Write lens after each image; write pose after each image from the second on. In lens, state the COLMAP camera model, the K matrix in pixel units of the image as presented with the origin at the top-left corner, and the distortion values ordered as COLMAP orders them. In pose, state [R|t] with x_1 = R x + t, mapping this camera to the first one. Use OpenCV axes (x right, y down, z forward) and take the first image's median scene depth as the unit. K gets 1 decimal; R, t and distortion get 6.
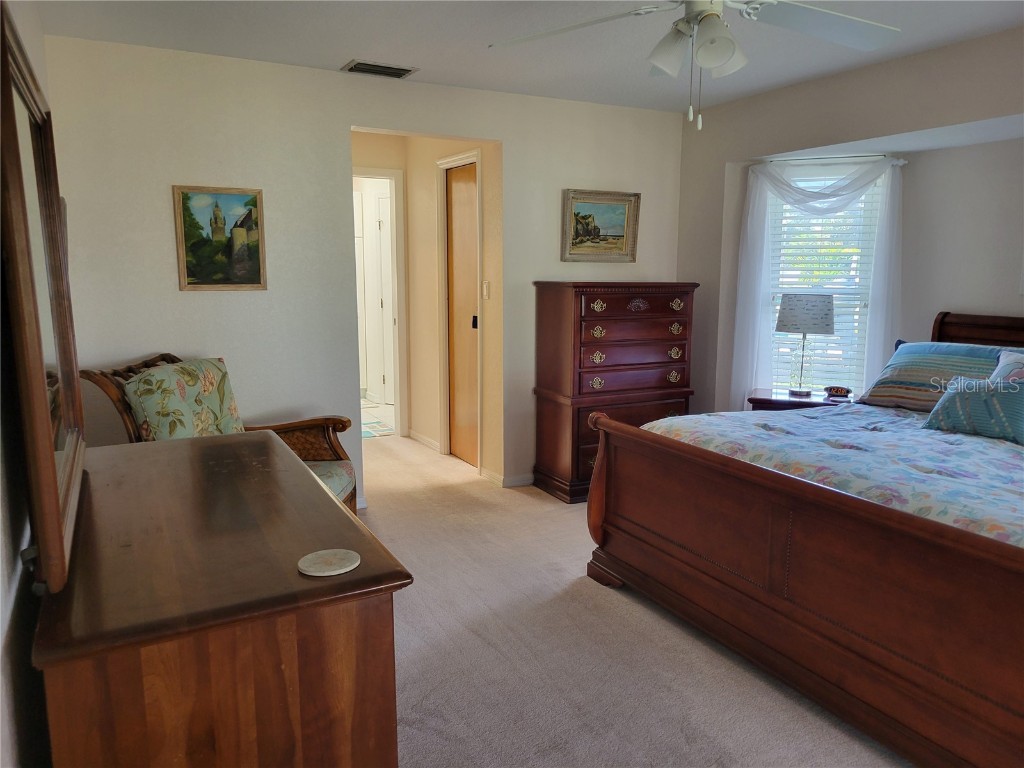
lens RADIAL K [[782.7, 0, 513.5], [0, 782.7, 374.3], [0, 0, 1]] dist [0.035915, -0.006318]
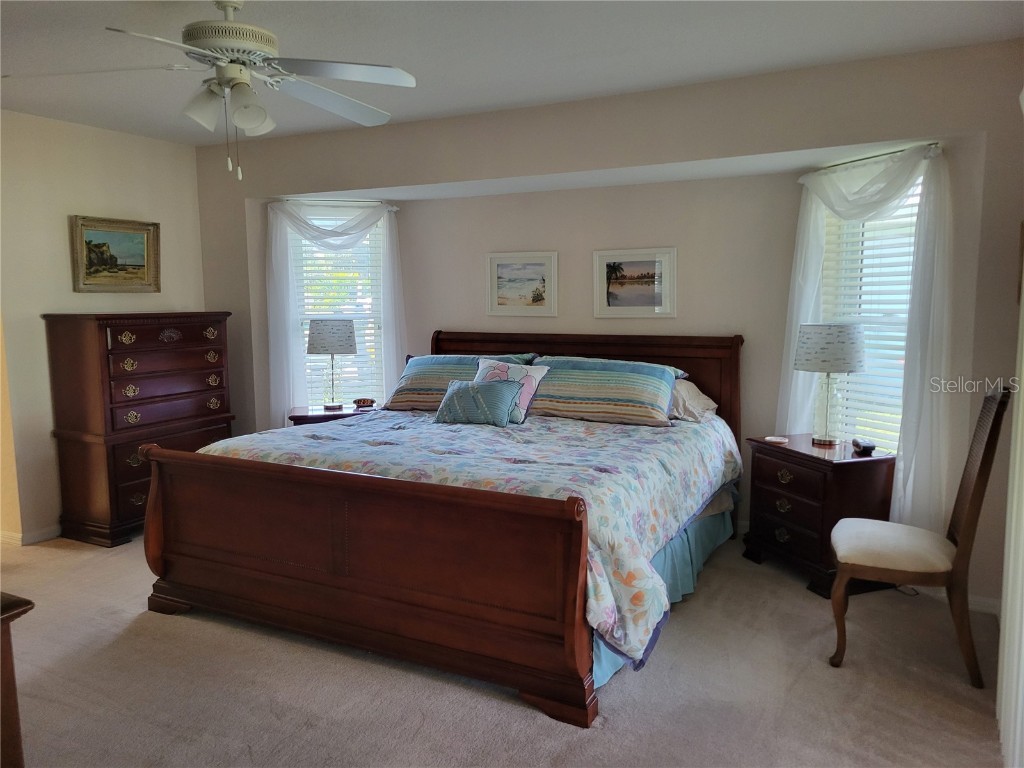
lens RADIAL K [[782.7, 0, 521.9], [0, 782.7, 382.2], [0, 0, 1]] dist [0.035915, -0.006318]
pose [[0.817792, -0.078931, 0.570075, -0.055843], [0.090892, 0.995833, 0.007493, 0.004664], [-0.568291, 0.045688, 0.821558, -0.083778]]
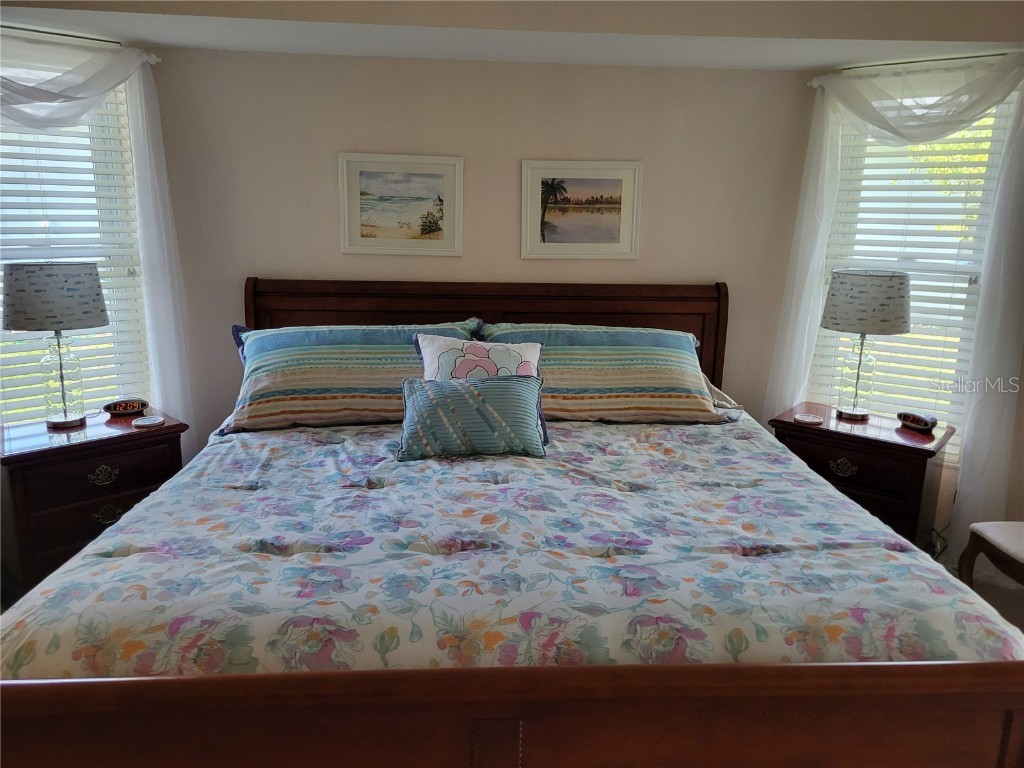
lens RADIAL K [[782.7, 0, 509.9], [0, 782.7, 375.8], [0, 0, 1]] dist [0.035915, -0.006318]
pose [[0.393012, -0.204603, 0.896482, -0.052010], [0.105519, 0.978526, 0.177069, -0.091466], [-0.913459, 0.025005, 0.406161, 0.454501]]
